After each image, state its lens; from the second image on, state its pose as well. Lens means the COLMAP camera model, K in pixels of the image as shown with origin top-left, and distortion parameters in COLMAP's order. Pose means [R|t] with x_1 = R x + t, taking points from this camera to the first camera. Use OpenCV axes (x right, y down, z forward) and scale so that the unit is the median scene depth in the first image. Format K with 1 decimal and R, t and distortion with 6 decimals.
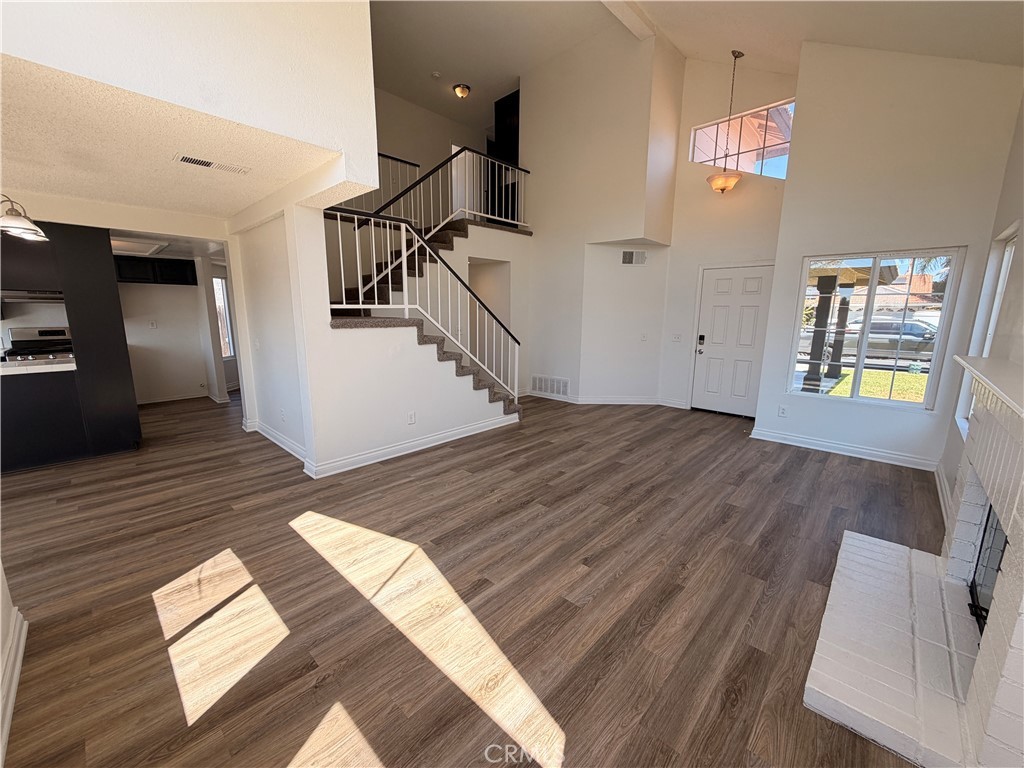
lens RADIAL K [[408.6, 0, 507.7], [0, 408.6, 384.1], [0, 0, 1]] dist [-0.000163, 0.000043]
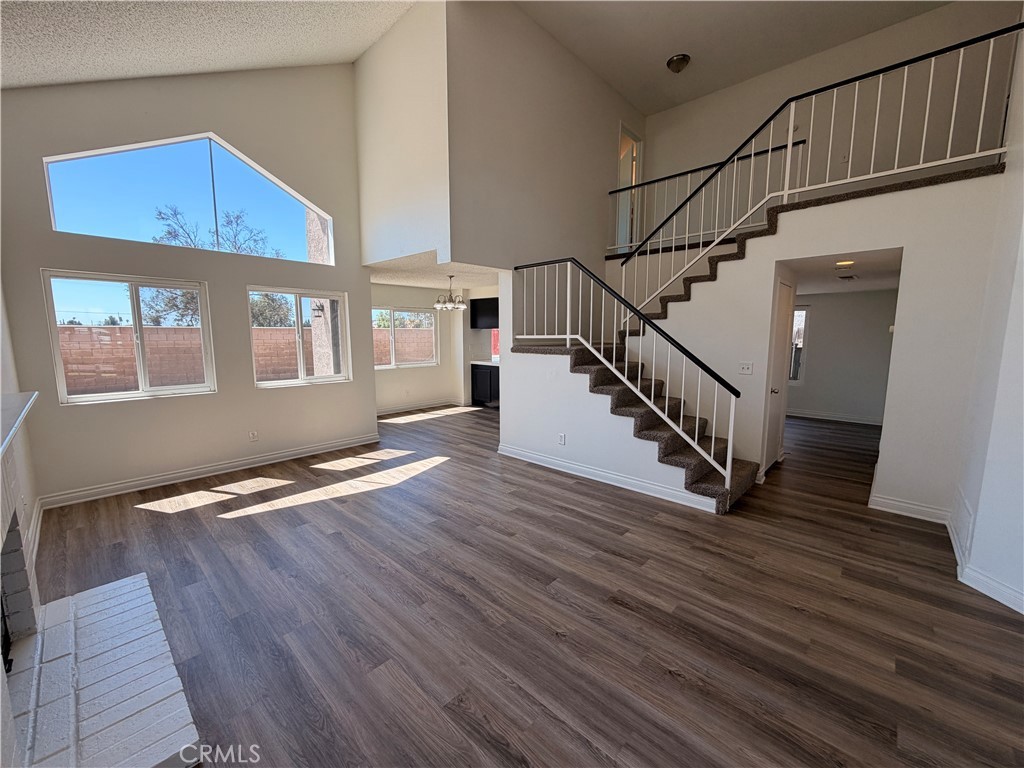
lens RADIAL K [[408.6, 0, 511.7], [0, 408.6, 385.9], [0, 0, 1]] dist [-0.000163, 0.000043]
pose [[0.008501, 0.123840, -0.992266, 1.023833], [-0.176901, 0.976837, 0.120399, -0.201069], [0.984192, 0.174509, 0.030211, 1.020039]]
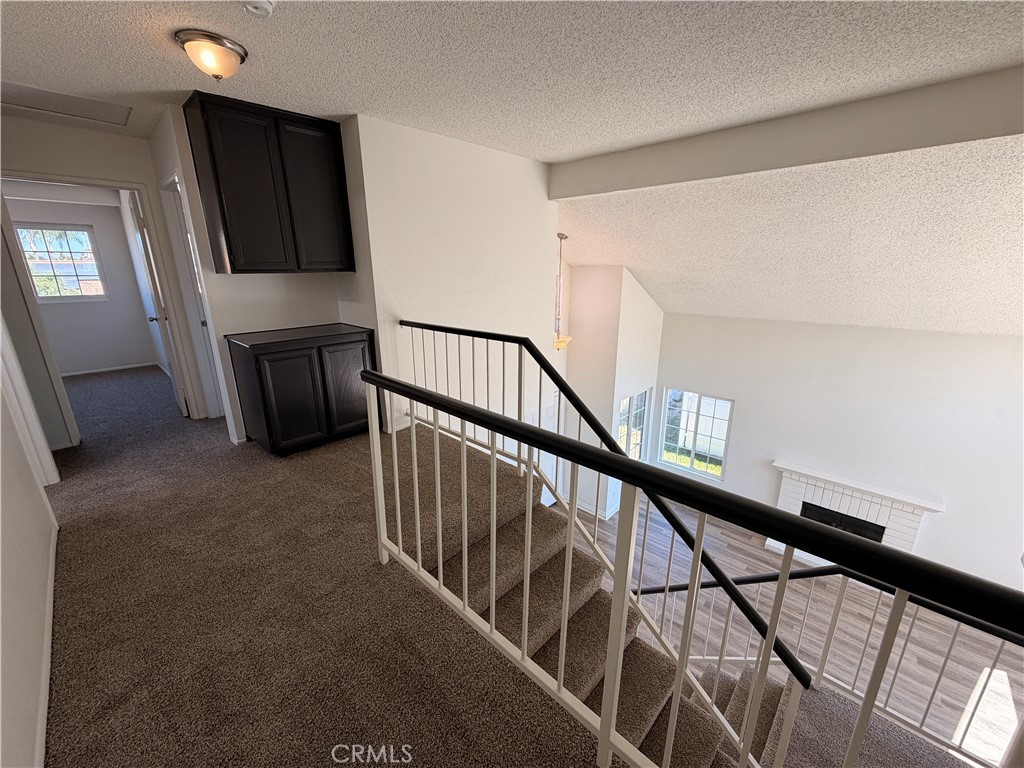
lens RADIAL K [[408.6, 0, 507.8], [0, 408.6, 385.2], [0, 0, 1]] dist [-0.000163, 0.000043]
pose [[0.008478, -0.282370, 0.959268, -0.922567], [0.187275, 0.942777, 0.275861, -1.103480], [-0.982271, 0.177308, 0.060874, 1.662611]]
